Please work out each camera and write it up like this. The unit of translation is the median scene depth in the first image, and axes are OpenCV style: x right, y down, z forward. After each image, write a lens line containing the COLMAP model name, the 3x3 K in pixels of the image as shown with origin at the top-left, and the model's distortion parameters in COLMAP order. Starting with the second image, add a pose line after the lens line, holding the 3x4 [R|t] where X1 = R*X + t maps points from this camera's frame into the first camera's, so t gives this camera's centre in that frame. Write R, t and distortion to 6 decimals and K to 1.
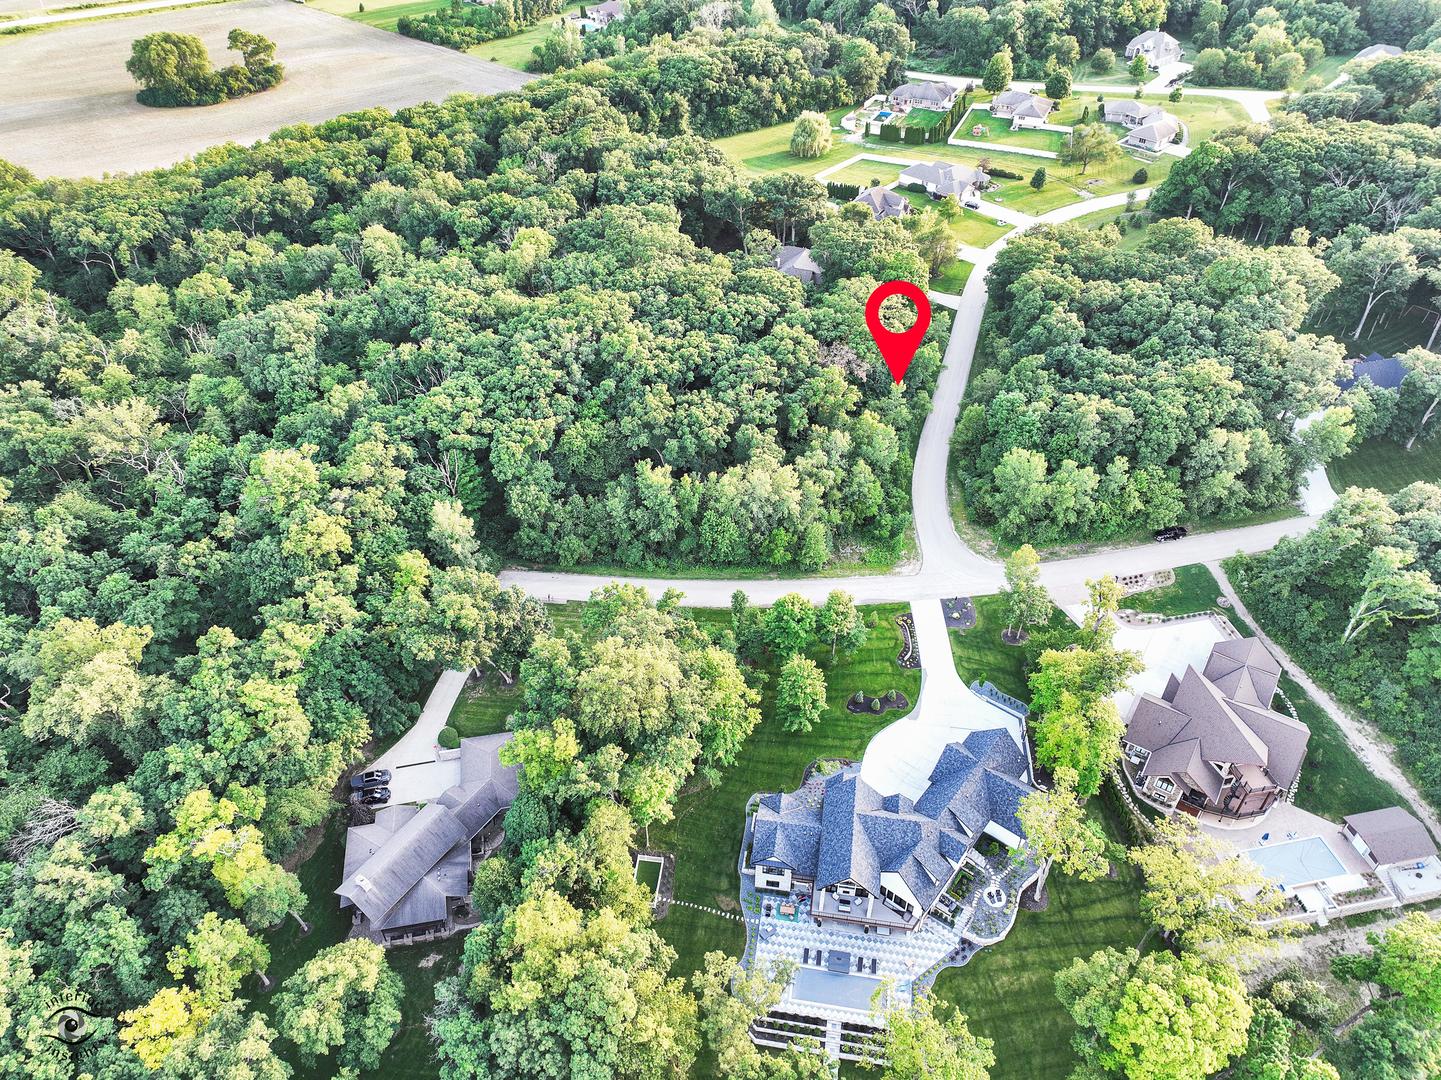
lens RADIAL K [[1012.1, 0, 720.5], [0, 1012.1, 540.0], [0, 0, 1]] dist [0.002928, 0.010623]
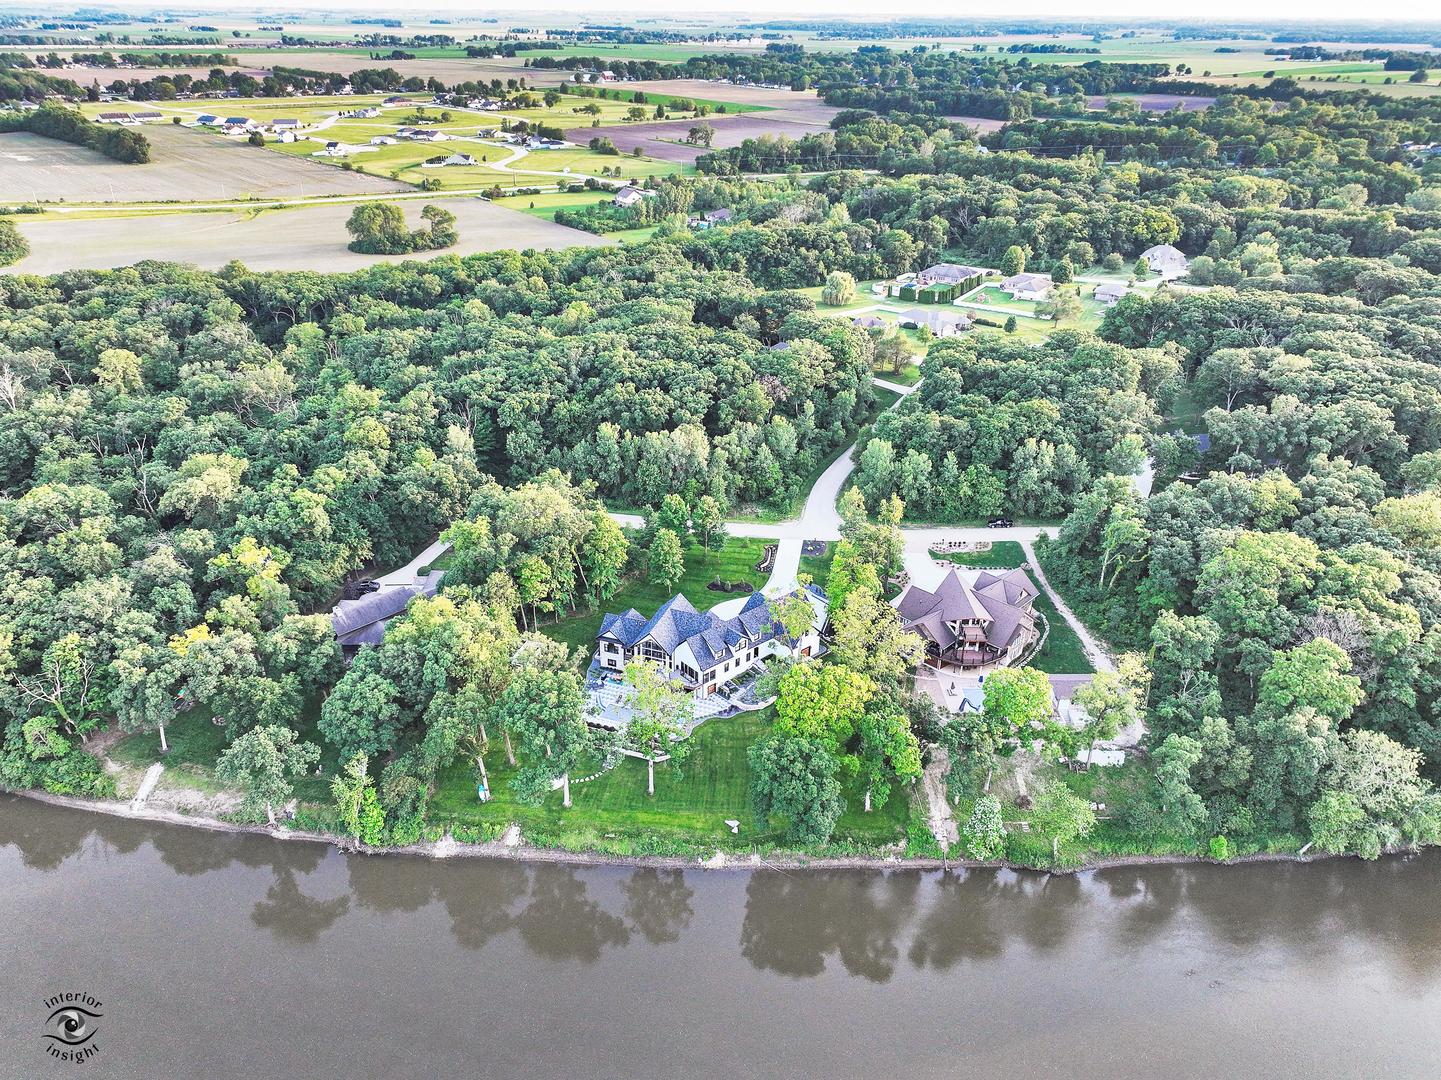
lens RADIAL K [[1012.1, 0, 720.5], [0, 1012.1, 540.0], [0, 0, 1]] dist [0.002928, 0.010623]
pose [[0.984616, 0.096241, -0.145842, 0.221614], [-0.126221, 0.968917, -0.212763, 0.259289], [0.120832, 0.227898, 0.966158, -0.215930]]
